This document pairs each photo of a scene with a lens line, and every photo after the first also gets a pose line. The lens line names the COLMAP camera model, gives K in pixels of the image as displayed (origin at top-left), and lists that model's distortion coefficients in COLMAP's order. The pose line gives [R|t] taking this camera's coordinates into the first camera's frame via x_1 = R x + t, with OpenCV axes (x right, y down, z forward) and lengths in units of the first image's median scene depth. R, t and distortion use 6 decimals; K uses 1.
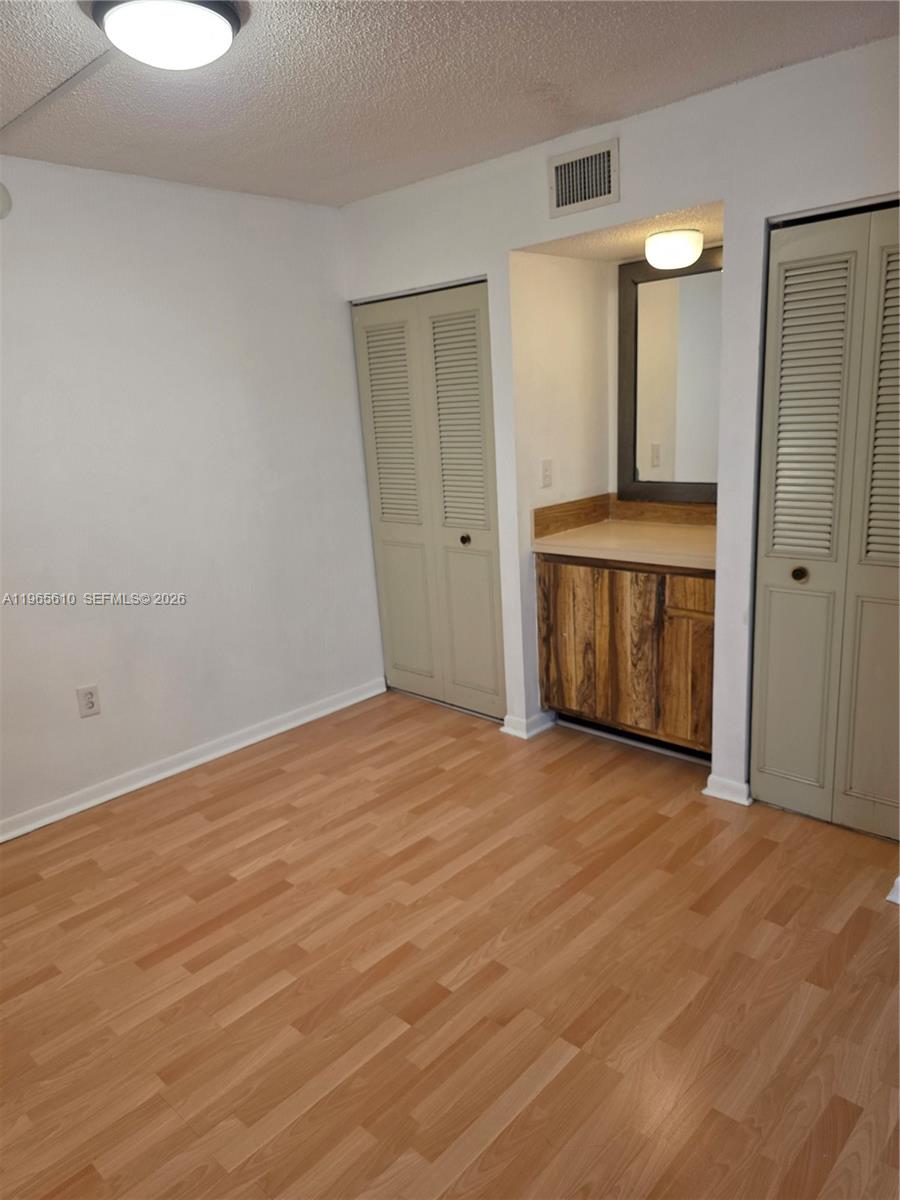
lens RADIAL K [[813.6, 0, 440.5], [0, 813.6, 608.3], [0, 0, 1]] dist [0.059285, -0.045753]
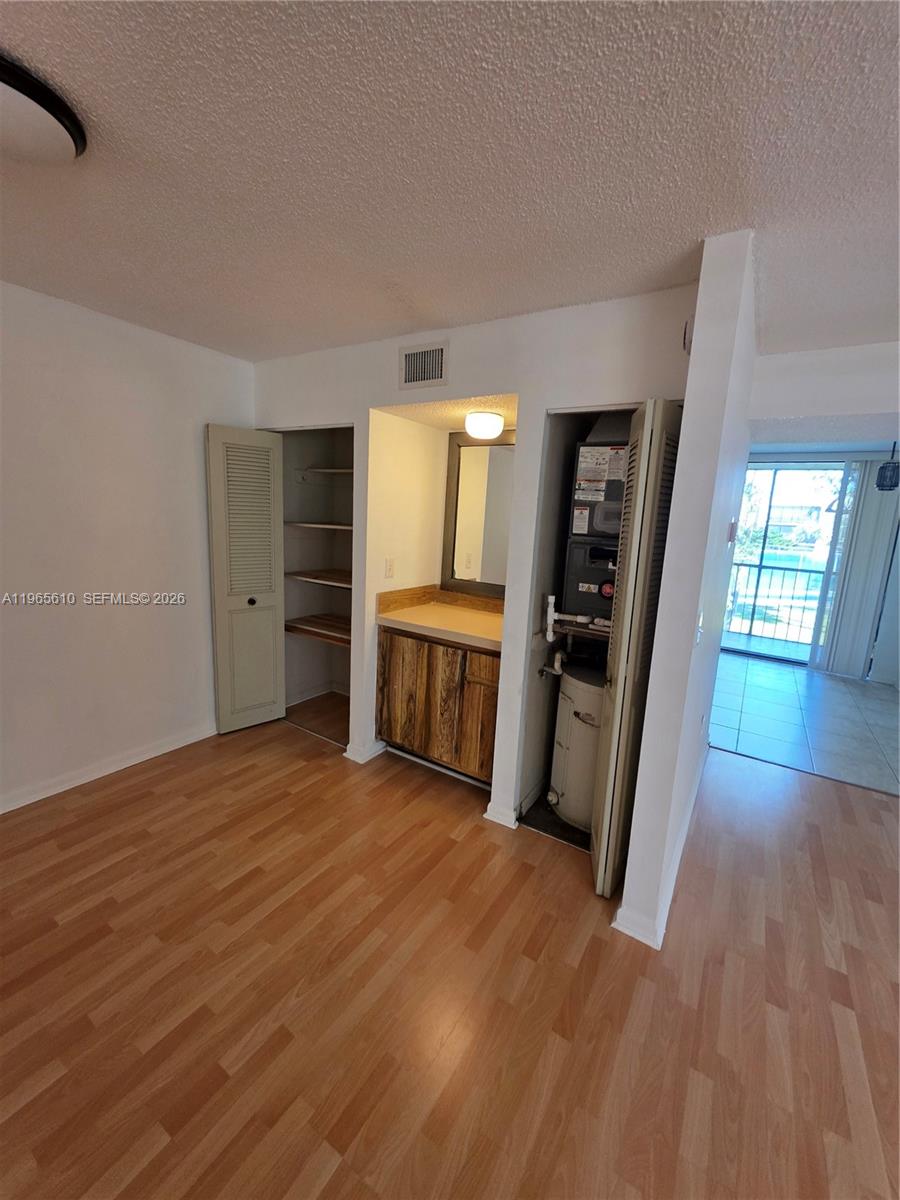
lens RADIAL K [[476.8, 0, 454.2], [0, 476.8, 593.2], [0, 0, 1]] dist [0.009013, 0.000799]
pose [[0.974332, 0.077956, 0.211187, 0.080256], [-0.059604, 0.993981, -0.091924, -0.064583], [-0.217082, 0.076977, 0.973113, 0.224461]]
